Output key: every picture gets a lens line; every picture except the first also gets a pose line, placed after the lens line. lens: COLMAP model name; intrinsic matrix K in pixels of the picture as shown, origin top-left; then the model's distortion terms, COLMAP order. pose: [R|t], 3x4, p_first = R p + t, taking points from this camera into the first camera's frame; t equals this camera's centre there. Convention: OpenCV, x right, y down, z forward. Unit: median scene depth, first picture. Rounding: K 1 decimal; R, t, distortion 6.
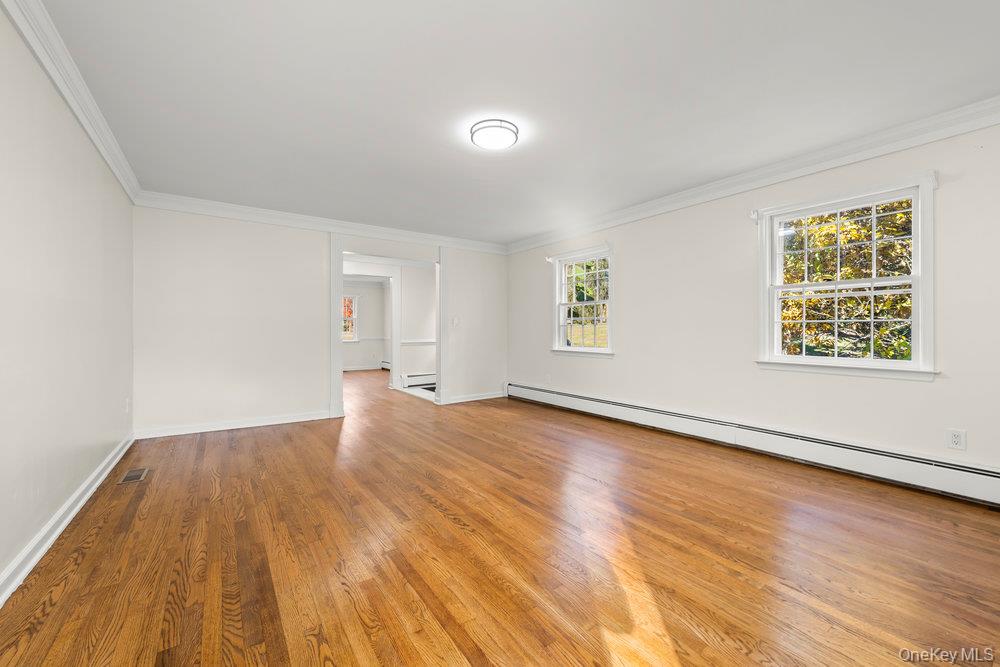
lens RADIAL K [[406.7, 0, 502.1], [0, 406.7, 330.7], [0, 0, 1]] dist [0.004373, 0.001104]
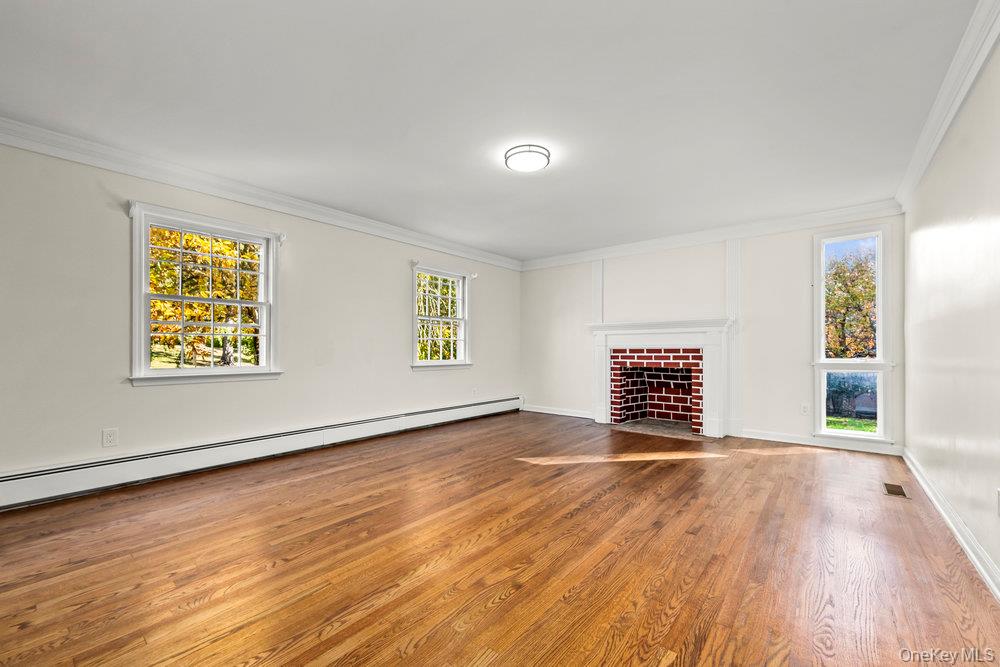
lens RADIAL K [[406.7, 0, 500.4], [0, 406.7, 333.1], [0, 0, 1]] dist [0.004373, 0.001104]
pose [[-0.277040, 0.032675, 0.960303, -0.938888], [-0.004652, 0.999364, -0.035346, 0.010170], [-0.960847, -0.014259, -0.276712, 1.249840]]
